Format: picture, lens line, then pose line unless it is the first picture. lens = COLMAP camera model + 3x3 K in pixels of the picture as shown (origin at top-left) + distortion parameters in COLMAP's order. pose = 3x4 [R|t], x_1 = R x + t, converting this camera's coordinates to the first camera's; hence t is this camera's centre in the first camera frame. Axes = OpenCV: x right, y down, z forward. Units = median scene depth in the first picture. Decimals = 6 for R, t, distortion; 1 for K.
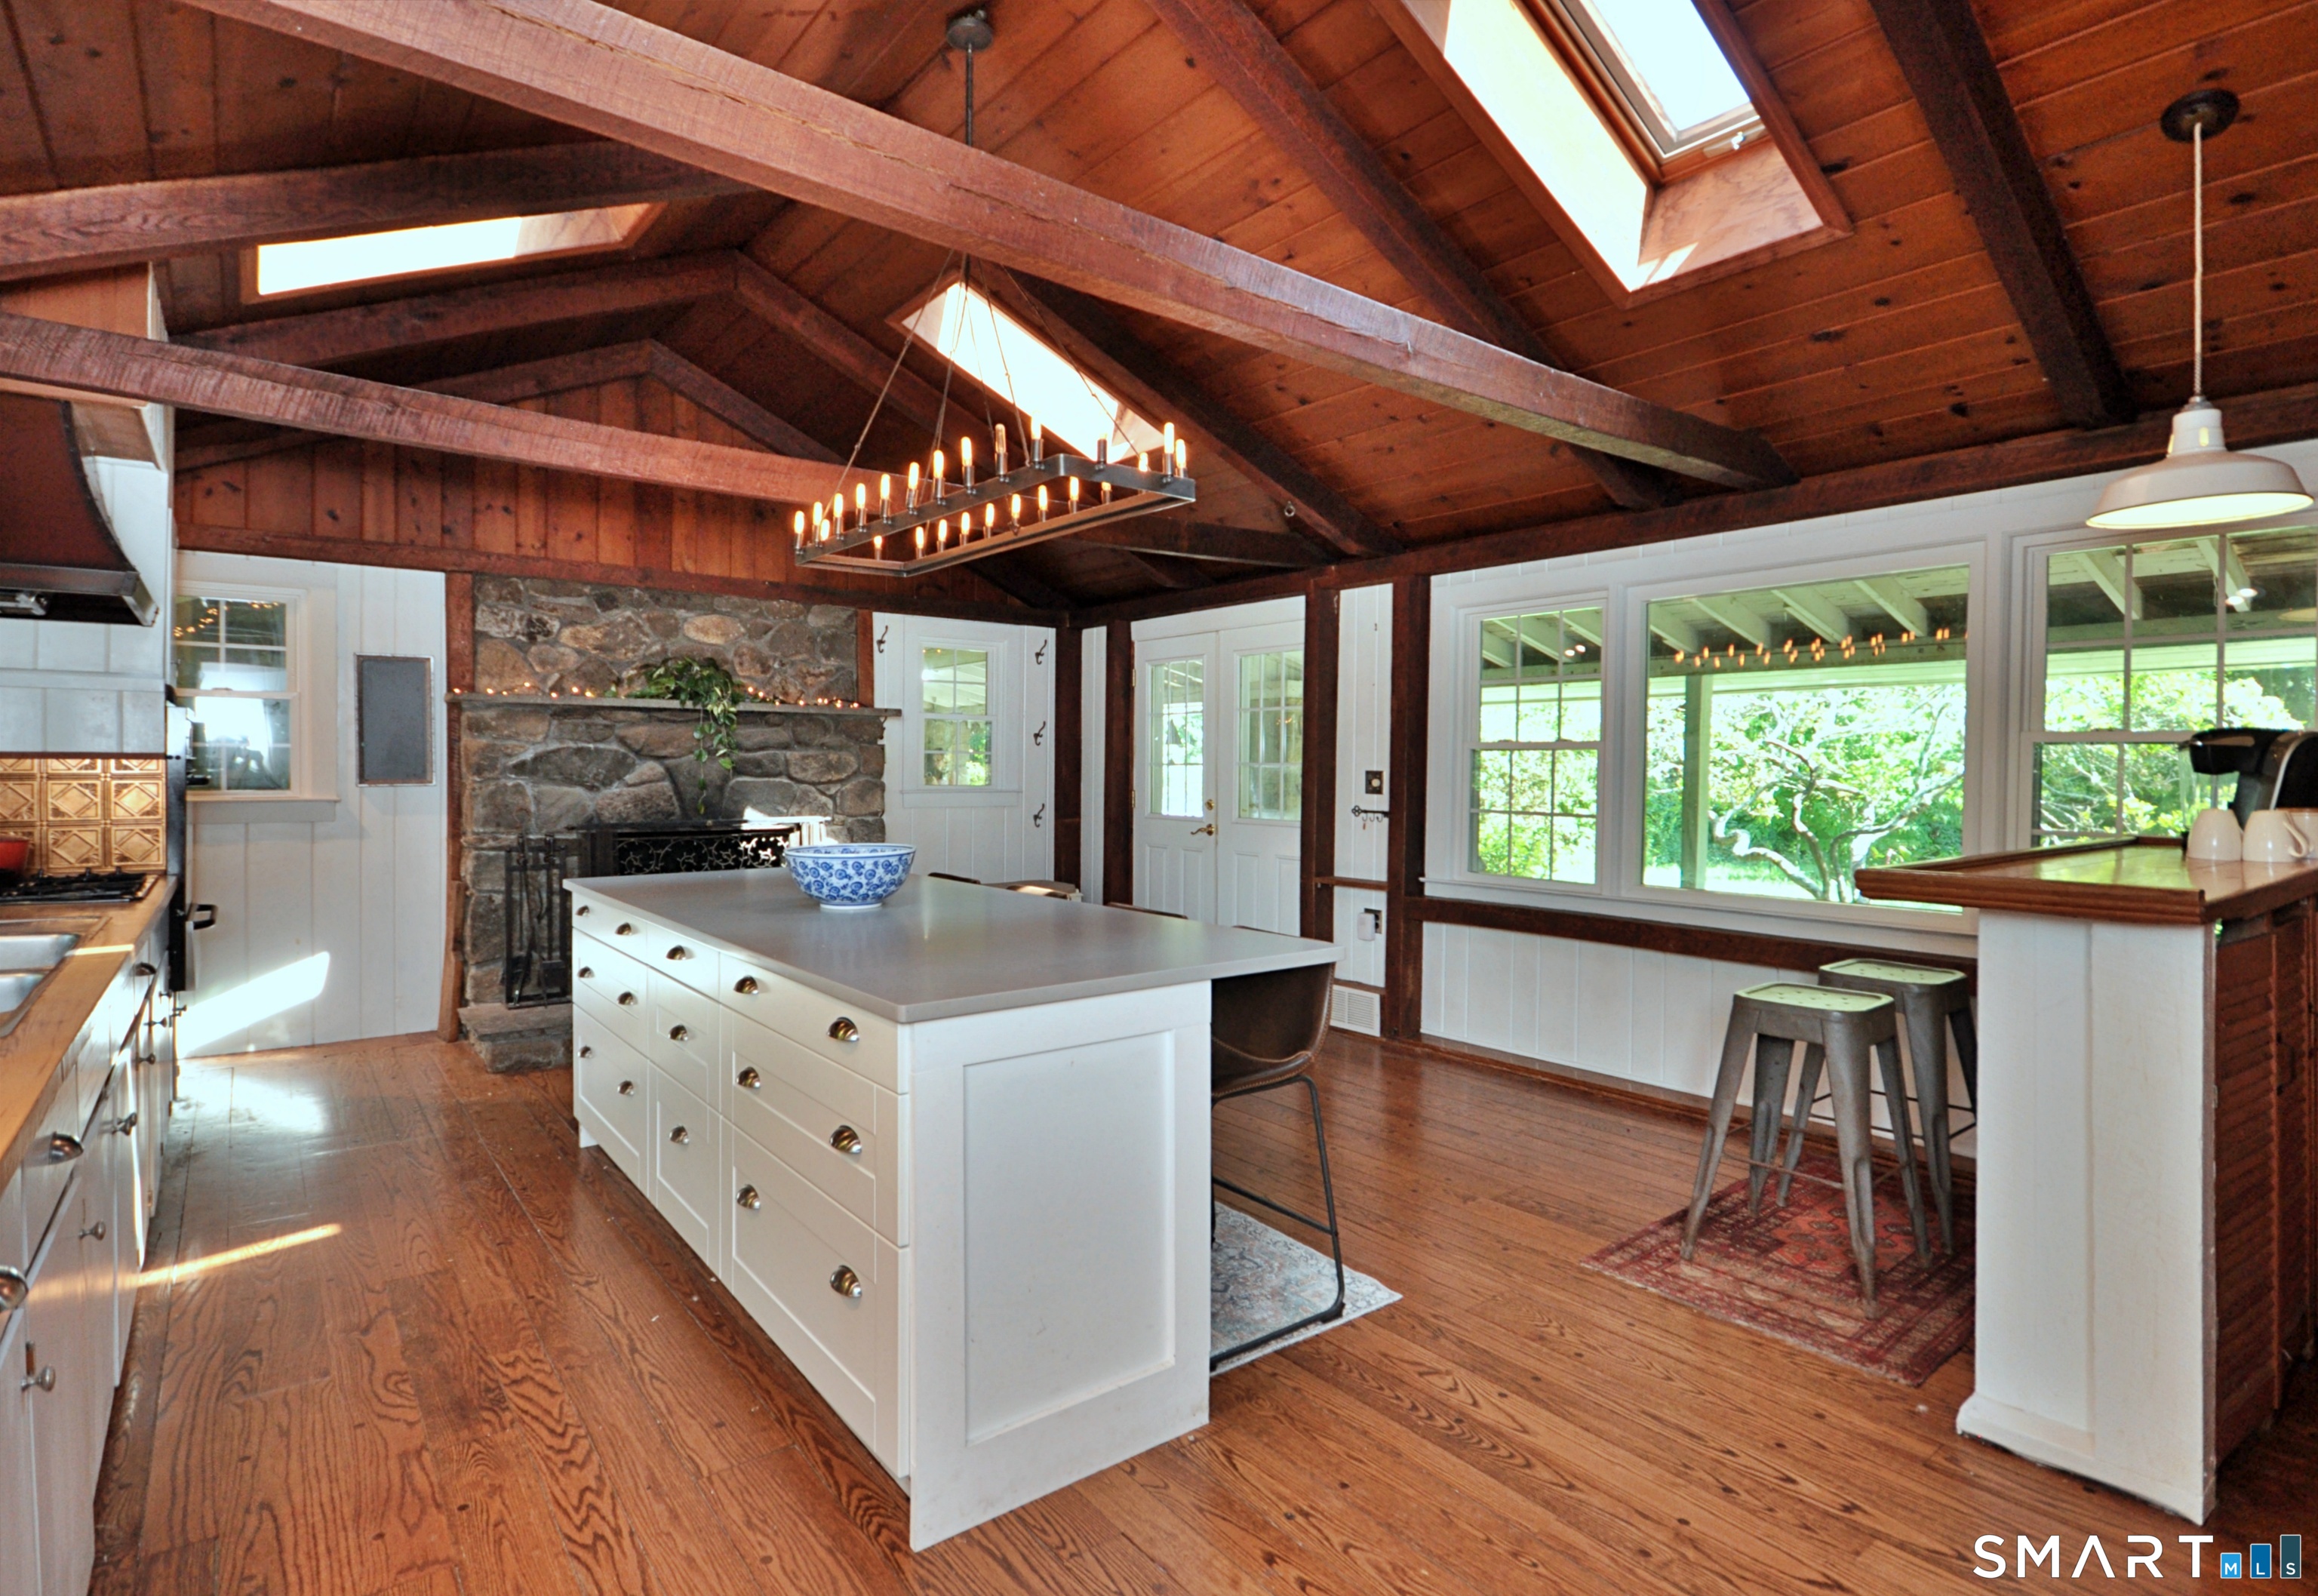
lens RADIAL K [[1143.0, 0, 1125.6], [0, 1143.0, 780.2], [0, 0, 1]] dist [-0.000353, -0.000225]
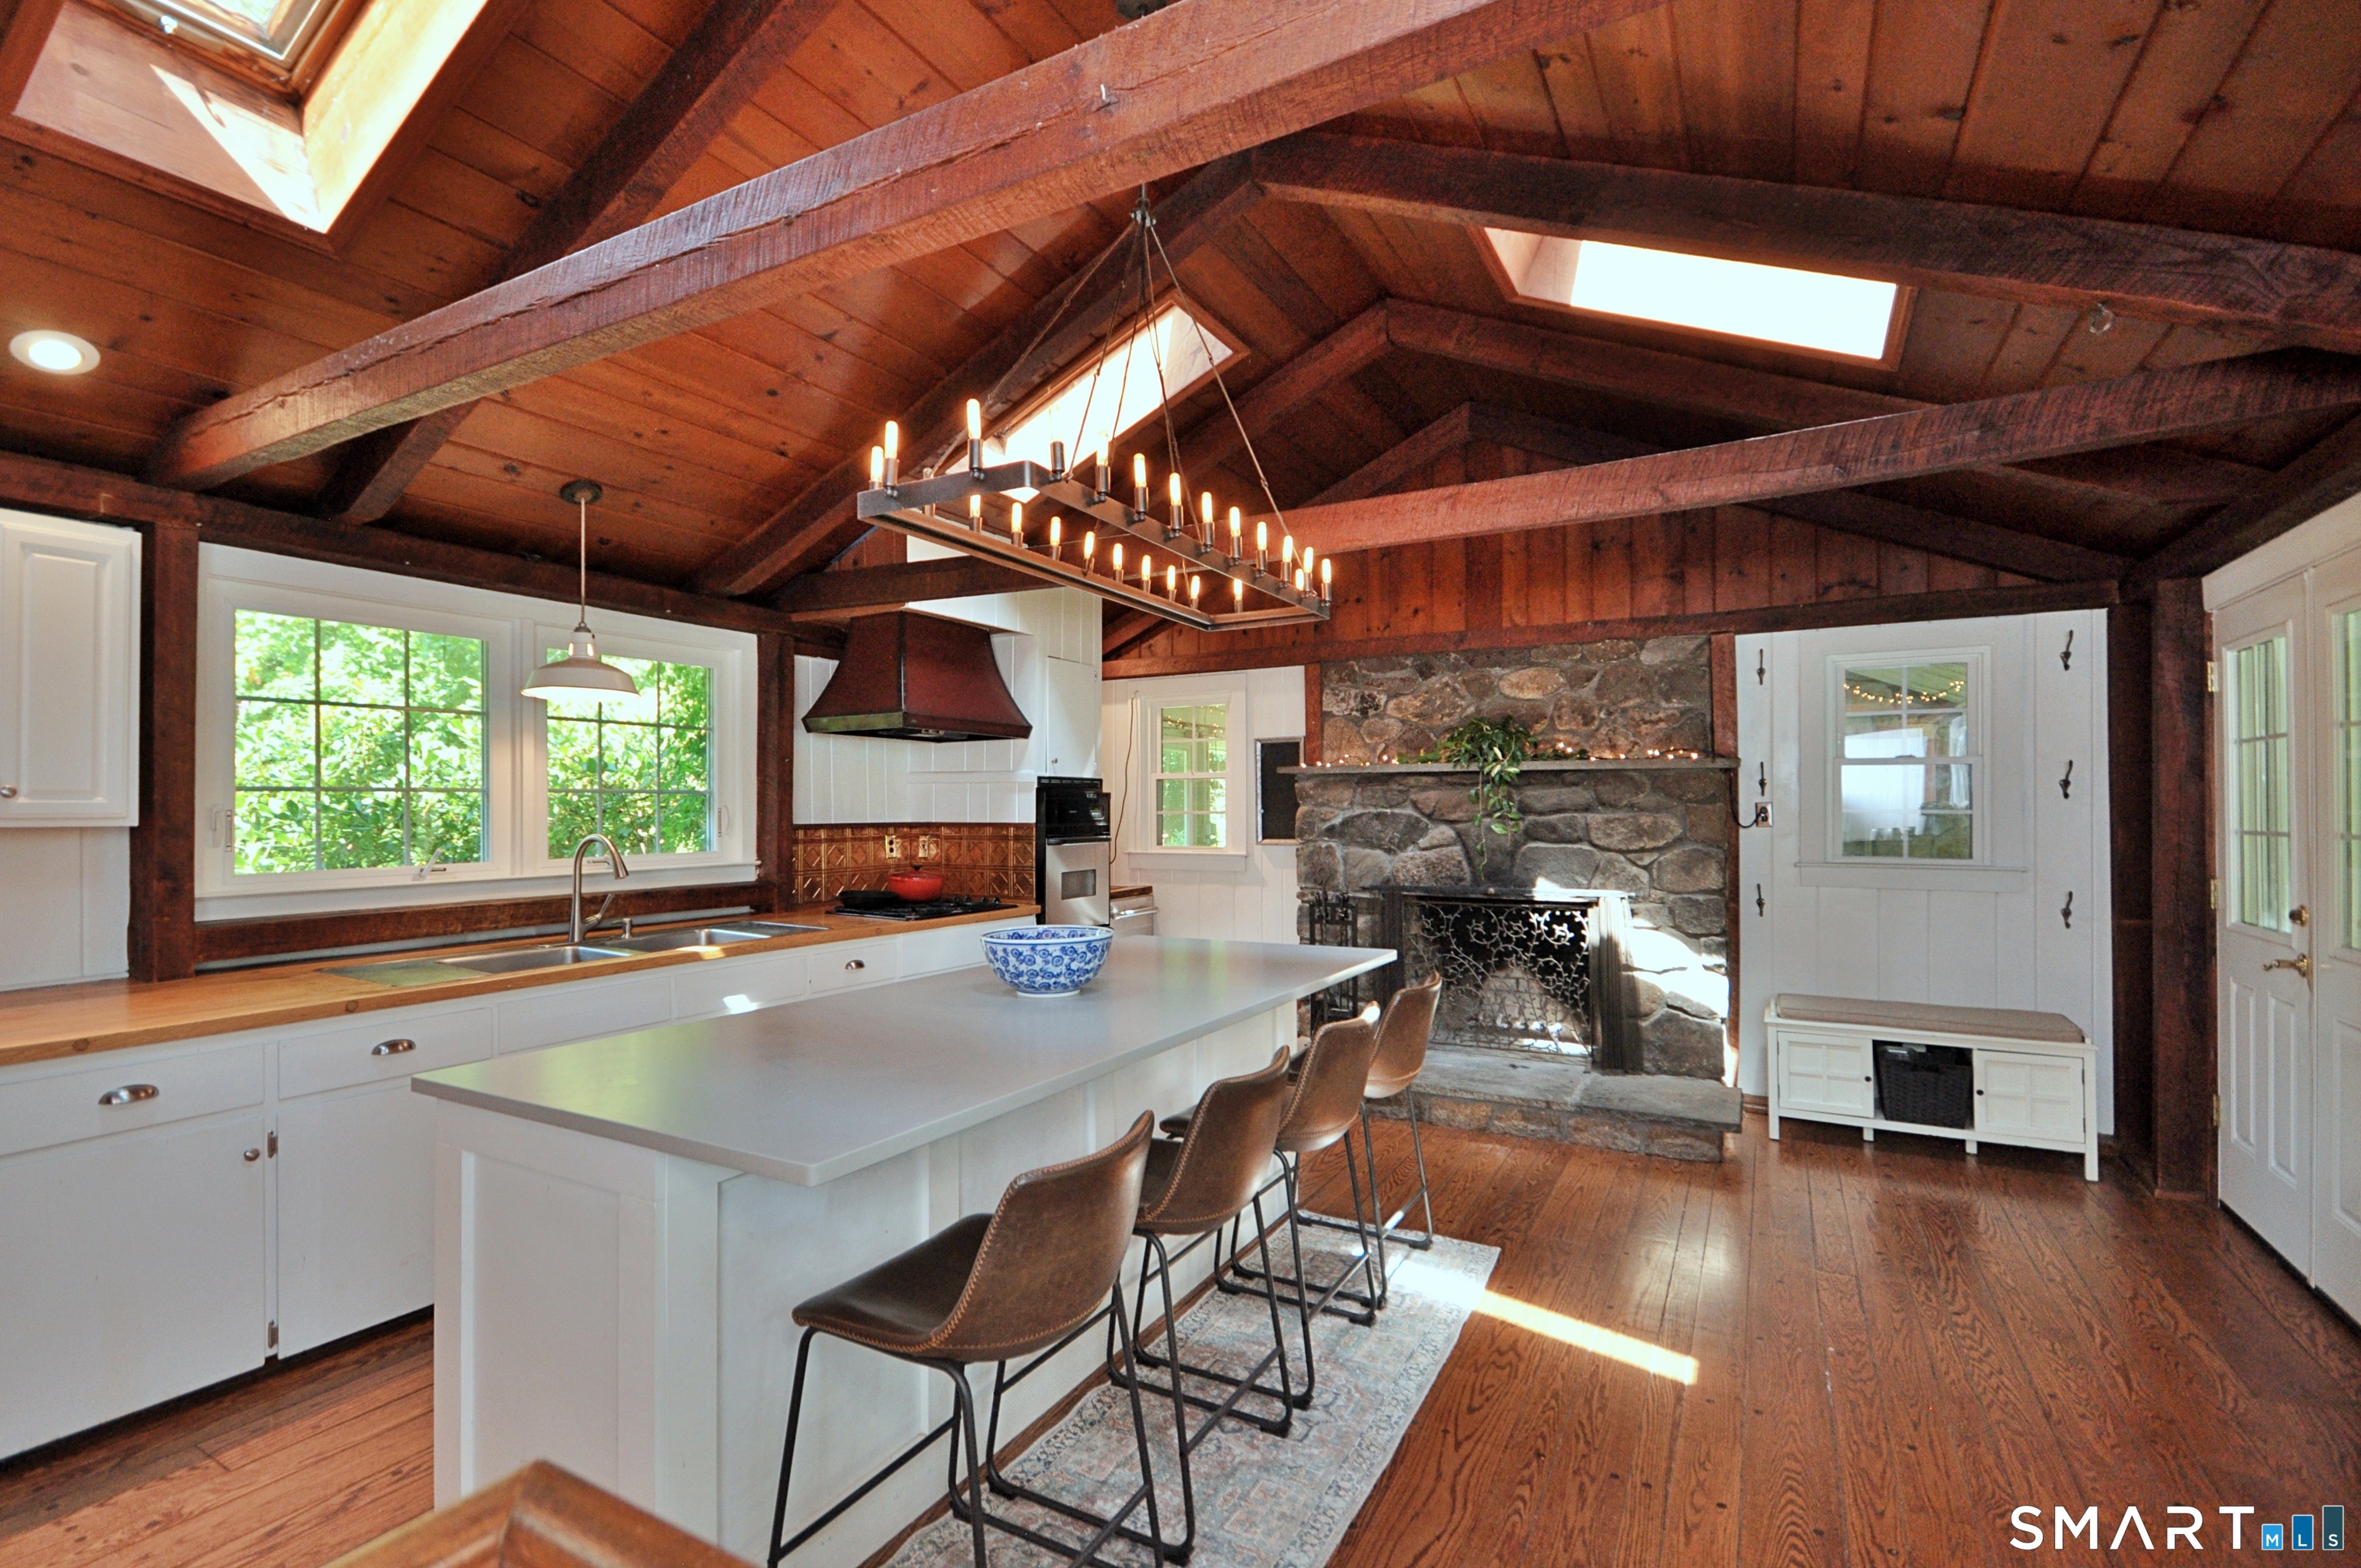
lens RADIAL K [[1072.7, 0, 1174.0], [0, 1072.7, 798.8], [0, 0, 1]] dist [0.002806, -0.006624]
pose [[0.395230, -0.014612, -0.918466, 0.351288], [-0.007721, 0.999785, -0.019228, -0.019866], [0.918550, 0.014691, 0.395032, 0.414225]]
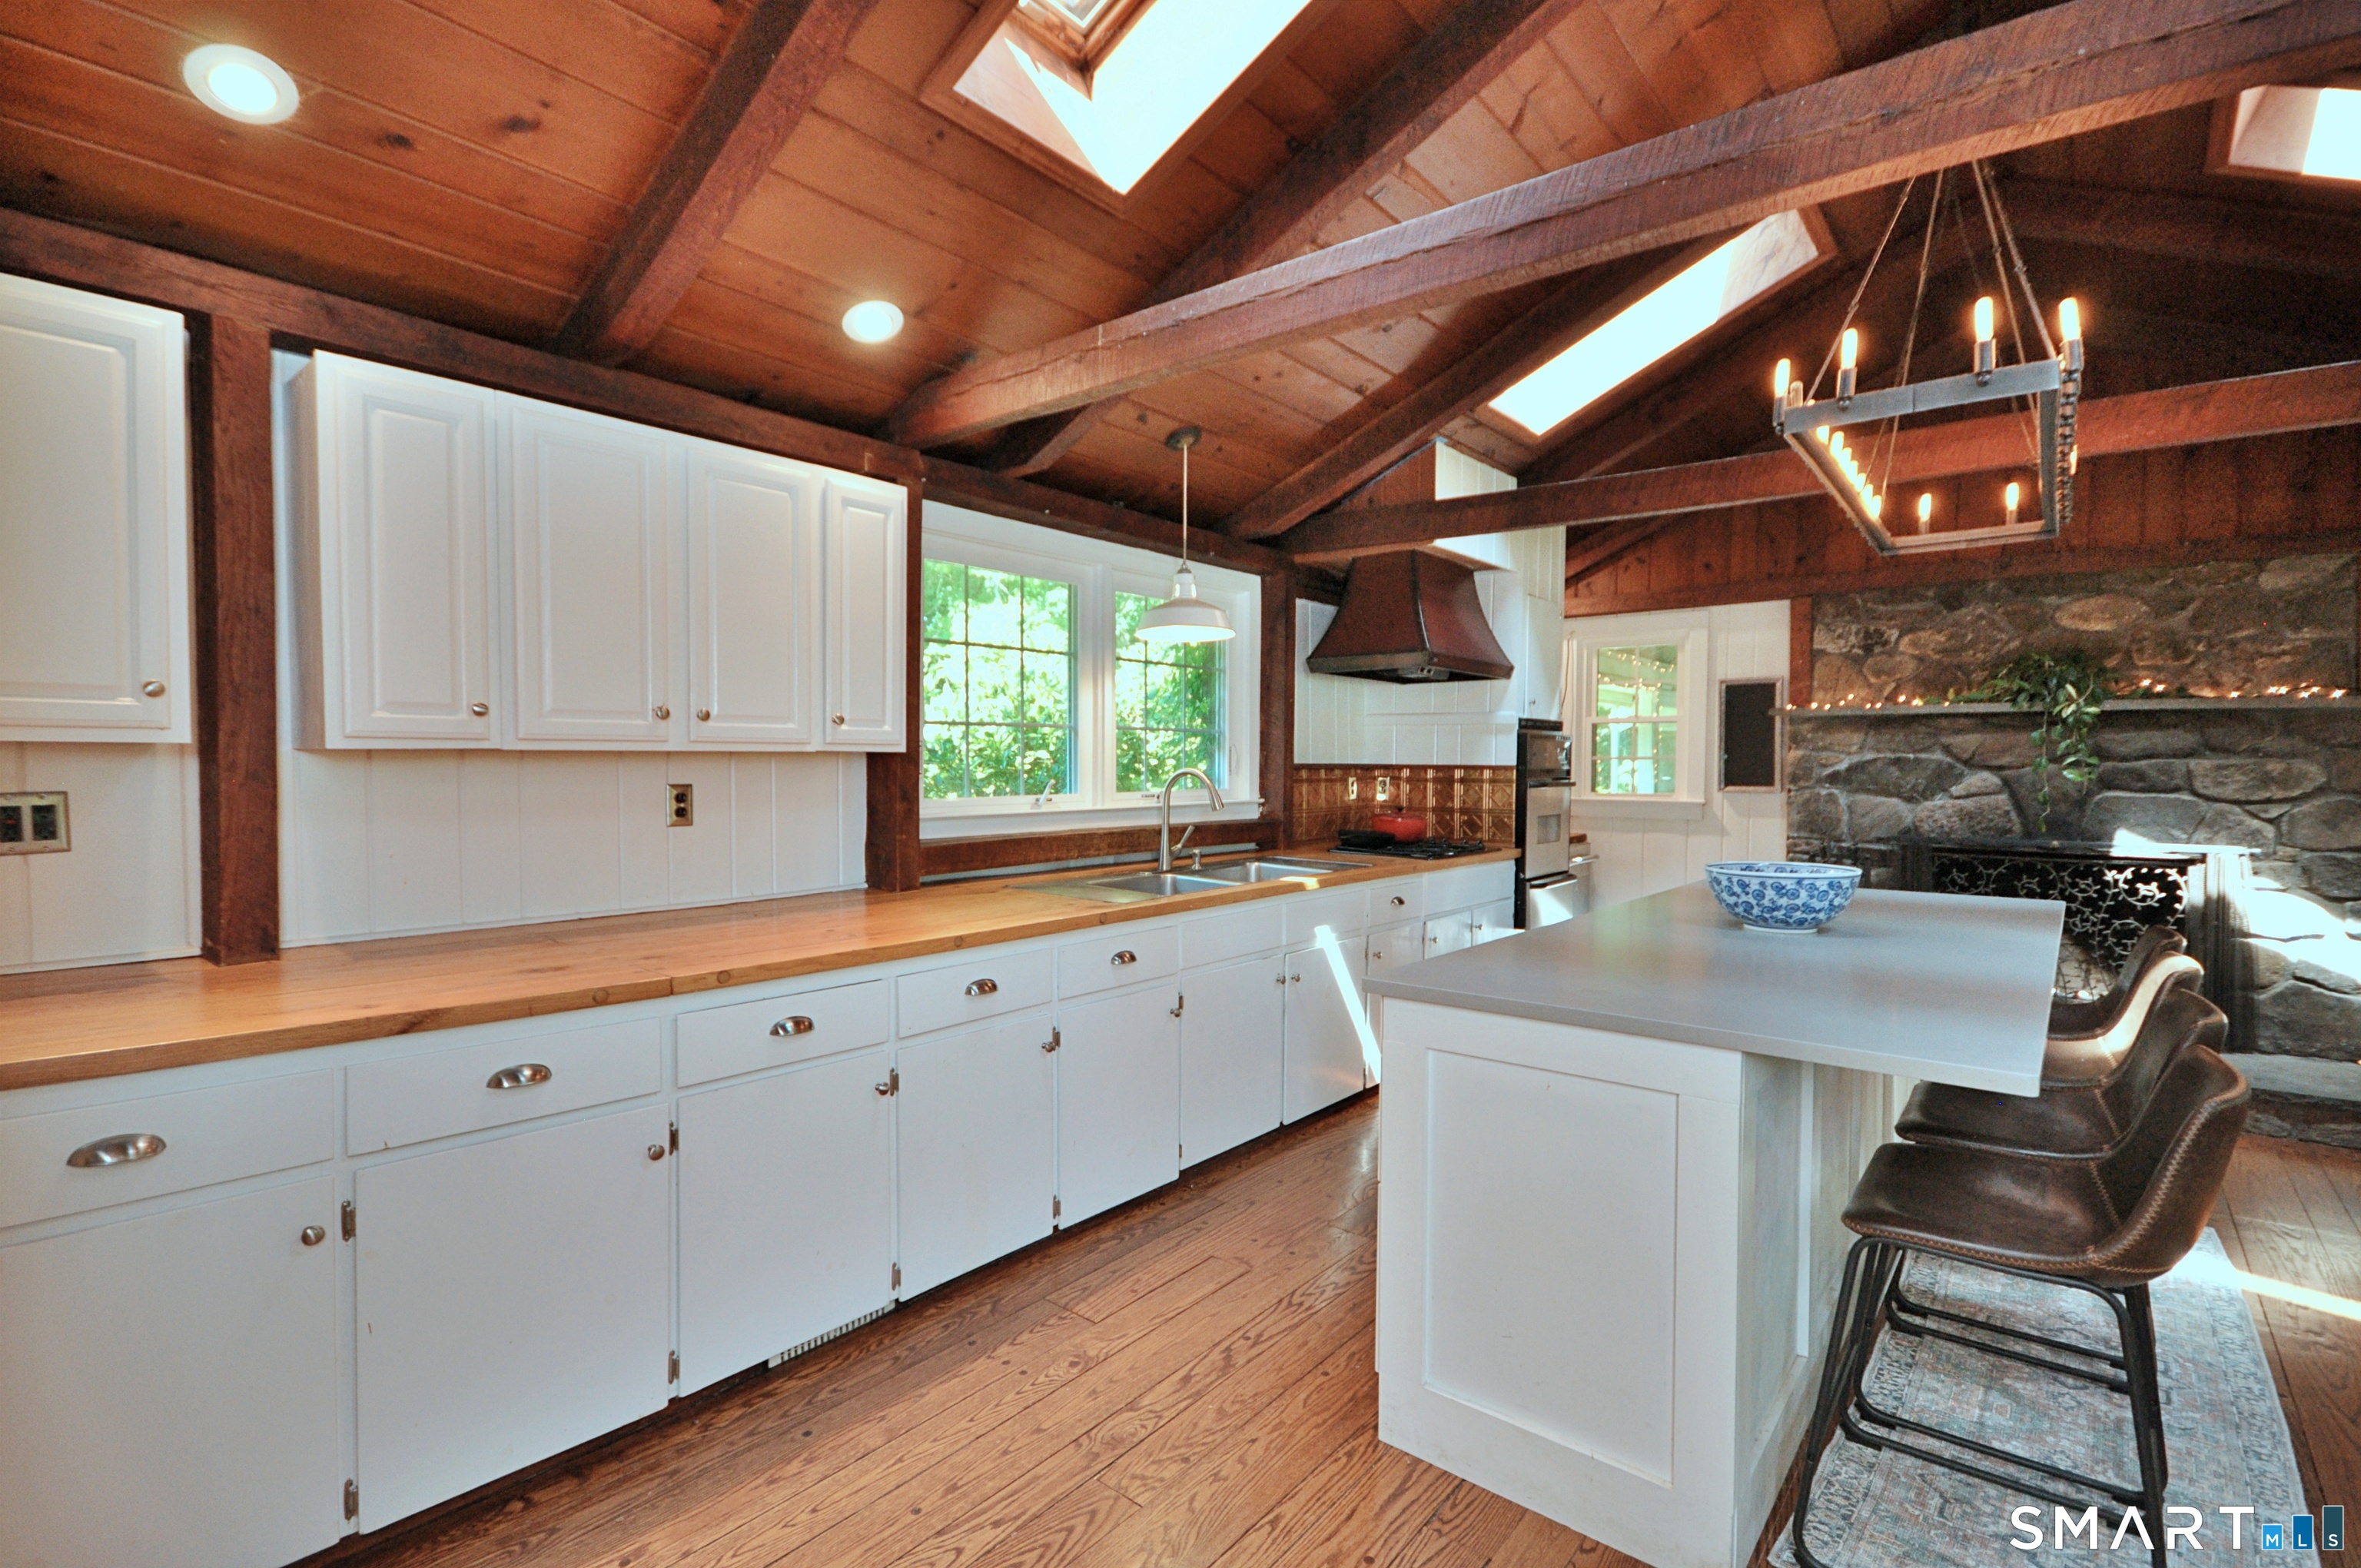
lens RADIAL K [[1086.4, 0, 1164.2], [0, 1086.4, 798.9], [0, 0, 1]] dist [0.008342, -0.010869]
pose [[0.215188, 0.028225, -0.976165, 0.287629], [-0.017704, 0.999531, 0.024998, -0.005086], [0.976412, 0.011903, 0.215587, 0.178321]]
